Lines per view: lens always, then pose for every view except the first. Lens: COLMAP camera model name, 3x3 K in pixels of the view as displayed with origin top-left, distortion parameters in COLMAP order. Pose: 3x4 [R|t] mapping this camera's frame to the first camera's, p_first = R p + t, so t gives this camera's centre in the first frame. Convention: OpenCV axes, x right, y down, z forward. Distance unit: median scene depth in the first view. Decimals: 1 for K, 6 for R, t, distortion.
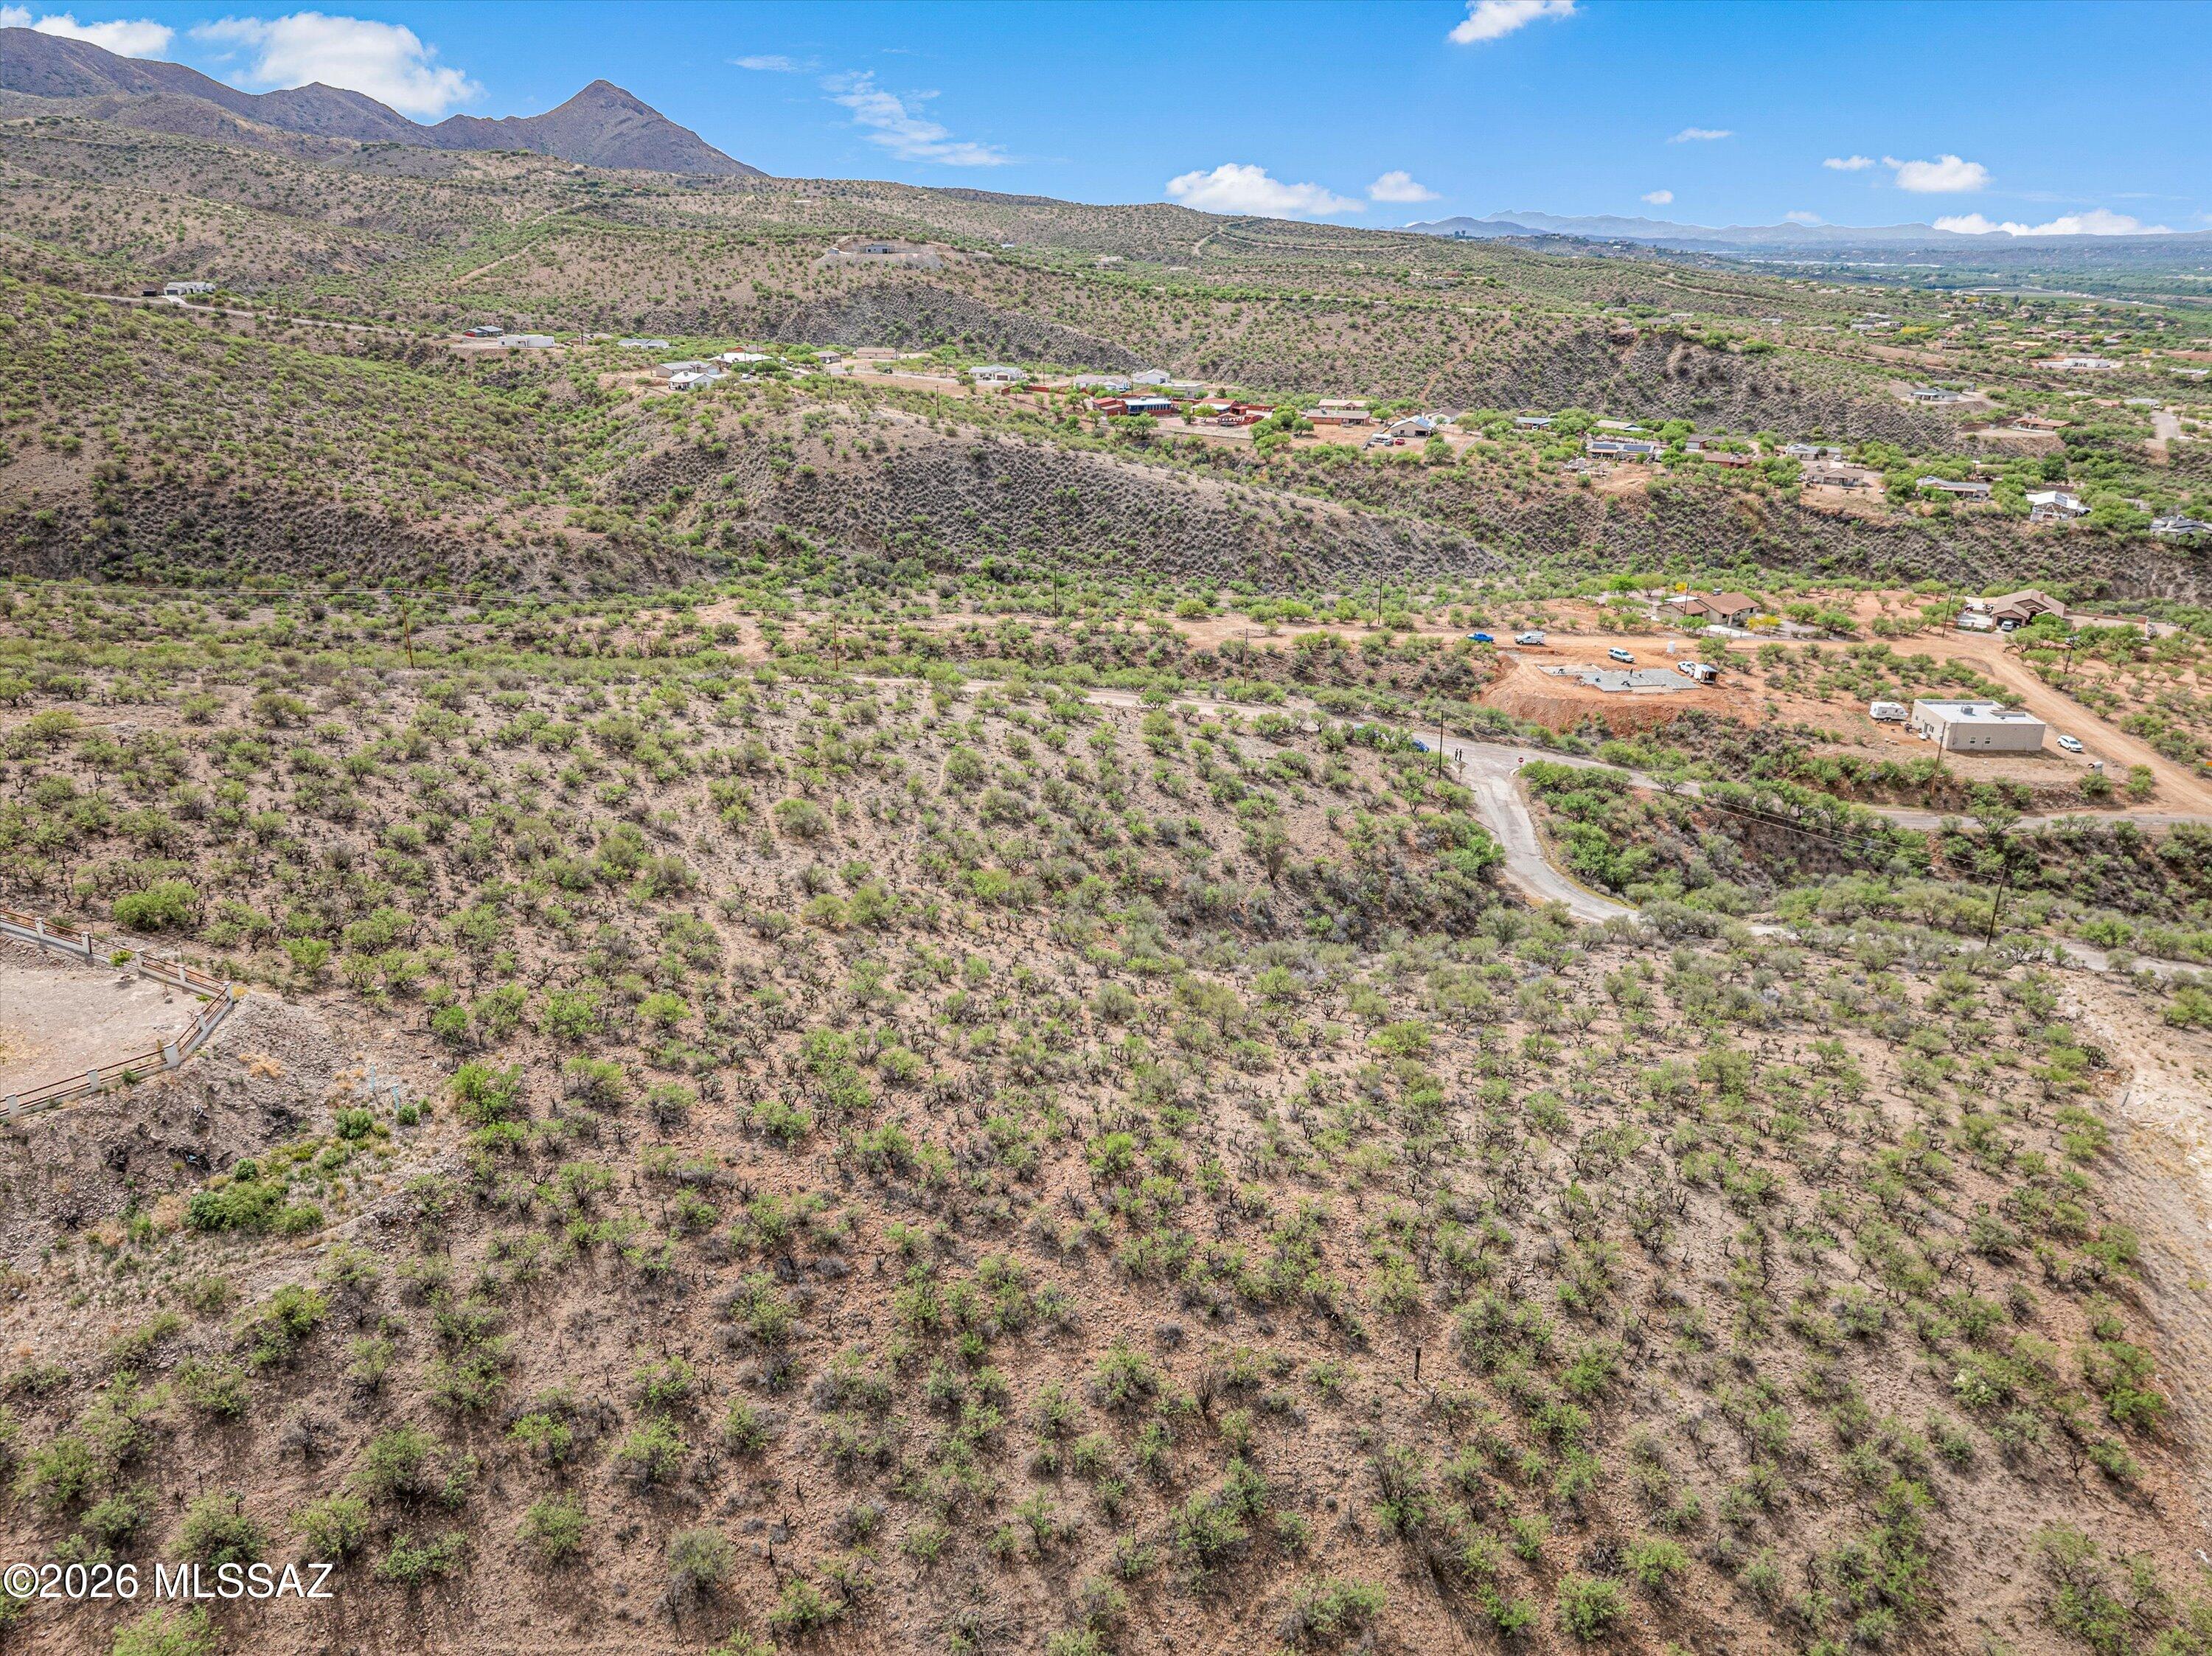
lens RADIAL K [[1560.0, 0, 1119.2], [0, 1560.0, 817.8], [0, 0, 1]] dist [-0.038143, 0.005081]
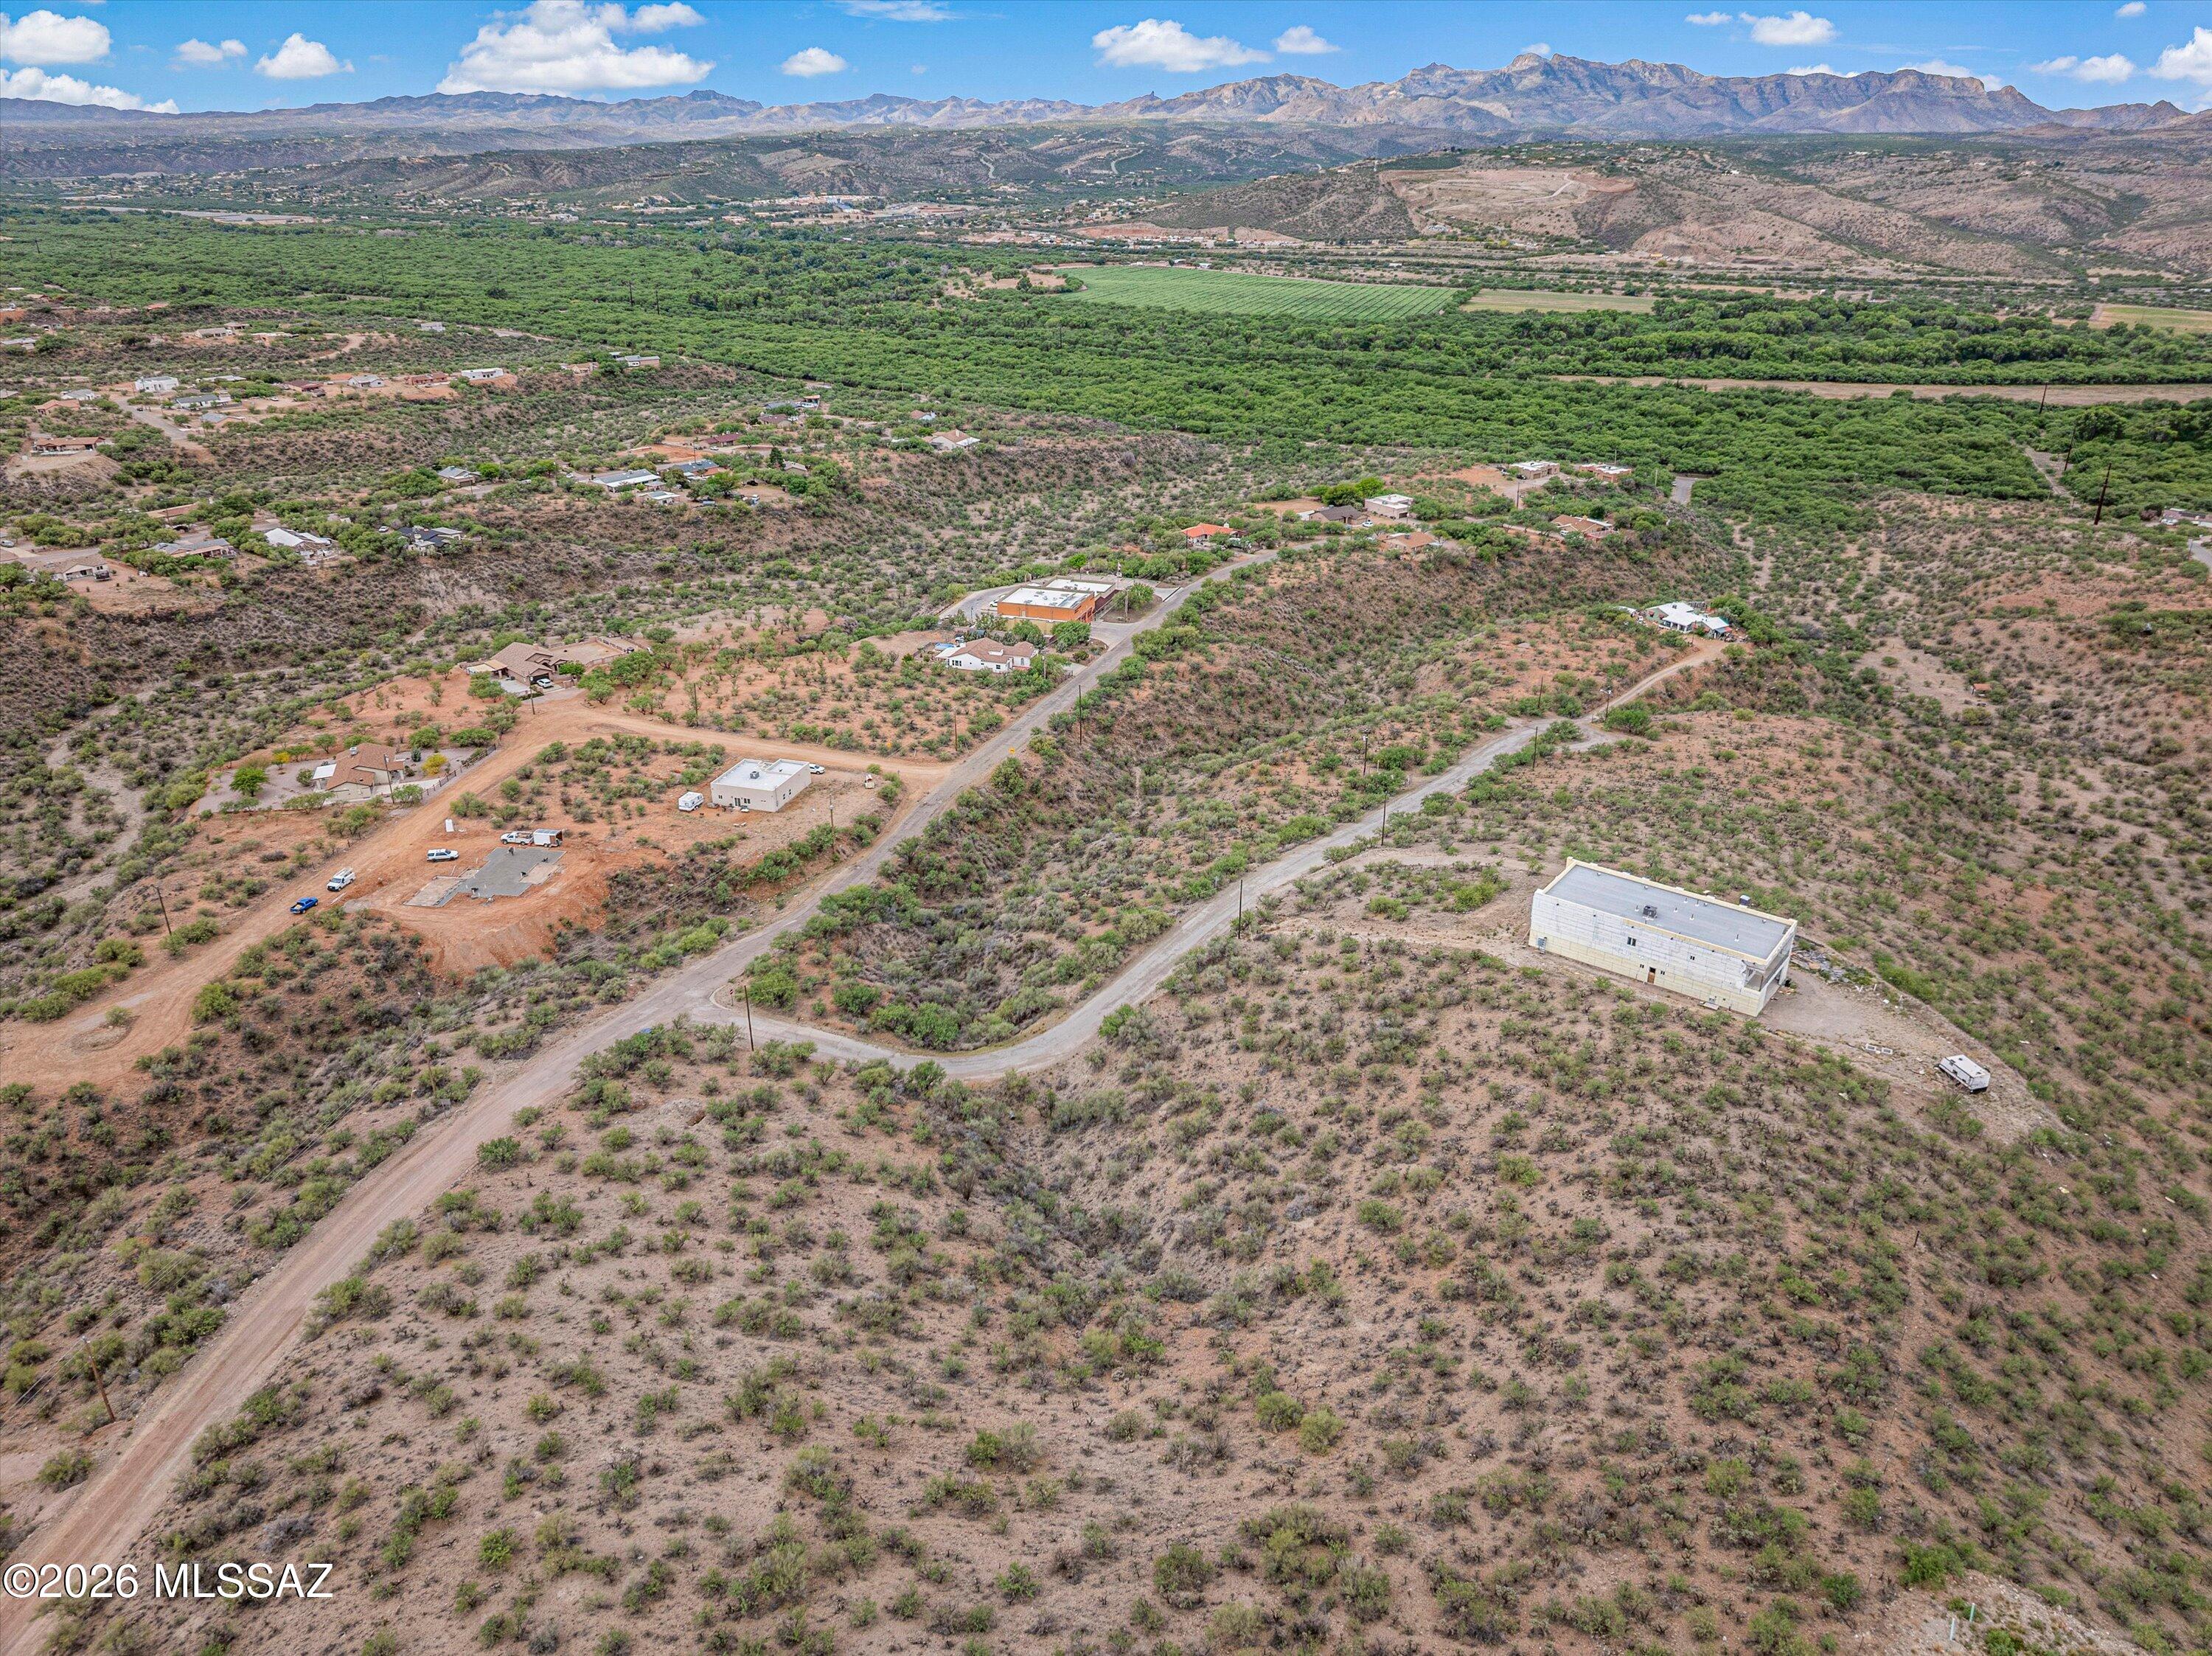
lens RADIAL K [[1550.7, 0, 1115.9], [0, 1550.7, 823.8], [0, 0, 1]] dist [-0.034392, 0.002998]
pose [[0.242364, -0.396411, 0.885504, -0.259526], [0.335398, 0.890676, 0.306927, -0.175006], [-0.910367, 0.222608, 0.348823, 0.188576]]
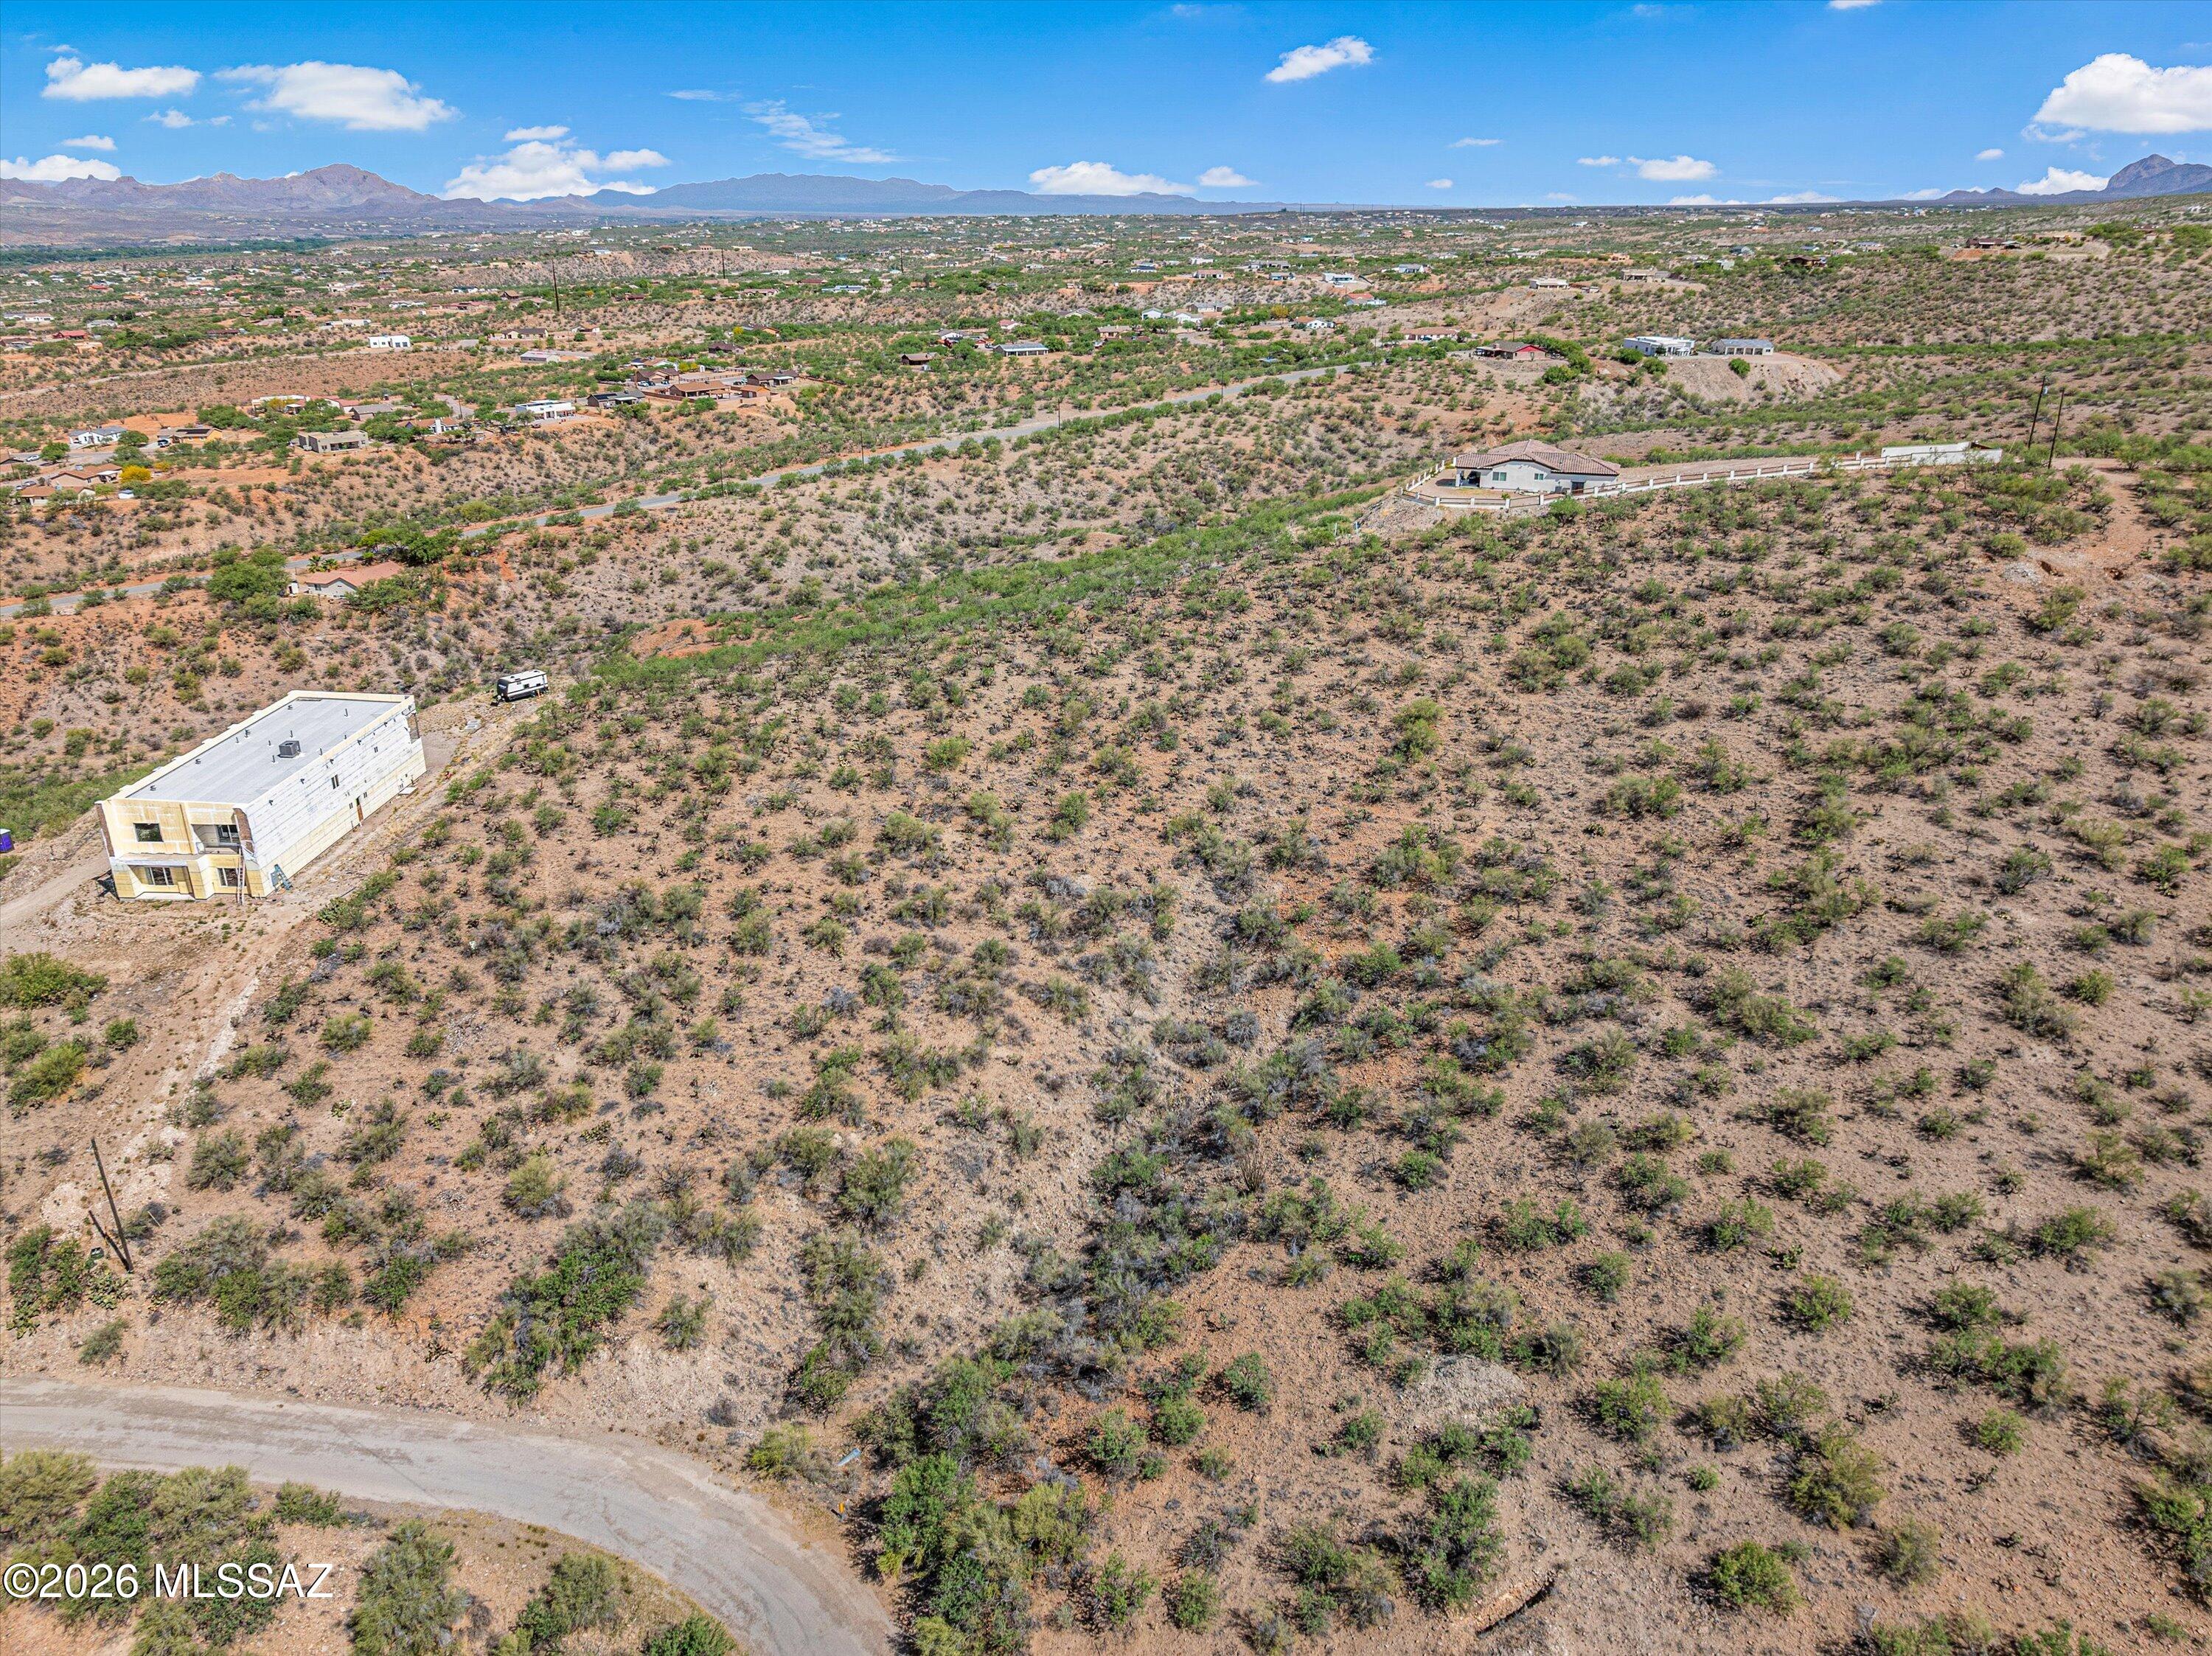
lens RADIAL K [[1560.0, 0, 1119.2], [0, 1560.0, 817.8], [0, 0, 1]] dist [-0.038143, 0.005081]
pose [[-0.927605, 0.138938, -0.346764, 0.128197], [-0.129337, 0.751401, 0.647046, -0.174306], [0.350458, 0.645052, -0.679034, 0.493953]]
